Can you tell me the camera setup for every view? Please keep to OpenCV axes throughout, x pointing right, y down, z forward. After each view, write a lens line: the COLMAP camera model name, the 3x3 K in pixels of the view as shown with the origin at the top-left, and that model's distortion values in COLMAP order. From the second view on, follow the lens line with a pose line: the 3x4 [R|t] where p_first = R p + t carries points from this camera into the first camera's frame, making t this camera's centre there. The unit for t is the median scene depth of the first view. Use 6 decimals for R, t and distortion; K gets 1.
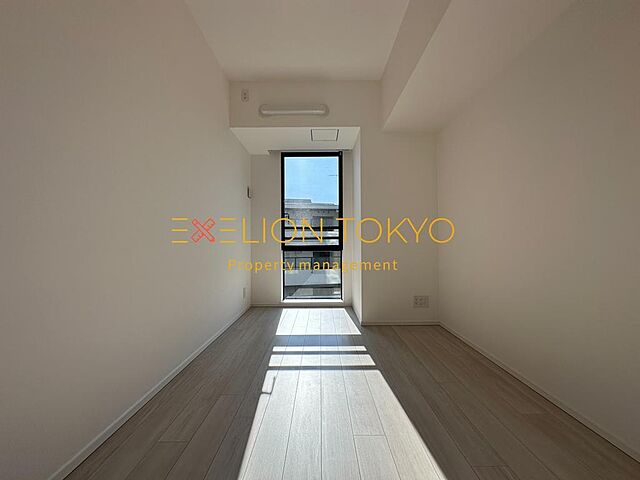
lens RADIAL K [[256.9, 0, 320.6], [0, 256.9, 240.4], [0, 0, 1]] dist [-0.002628, 0.000143]
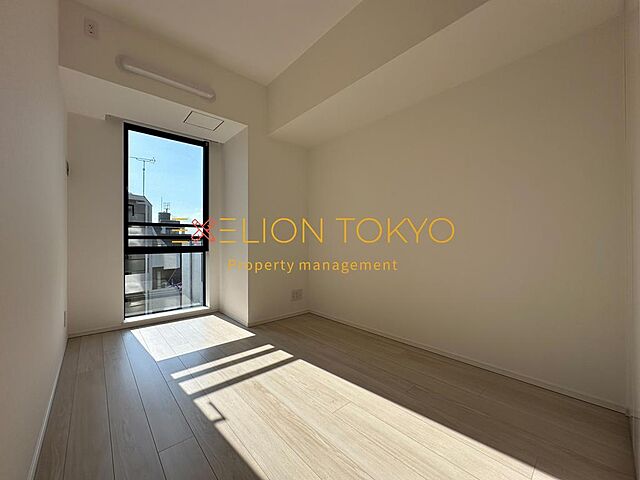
lens RADIAL K [[256.9, 0, 321.1], [0, 256.9, 239.1], [0, 0, 1]] dist [-0.002628, 0.000143]
pose [[0.744402, 0.012908, 0.667606, -0.292106], [-0.008728, 0.999916, -0.009602, 0.000407], [-0.667674, 0.001321, 0.744452, 0.078907]]
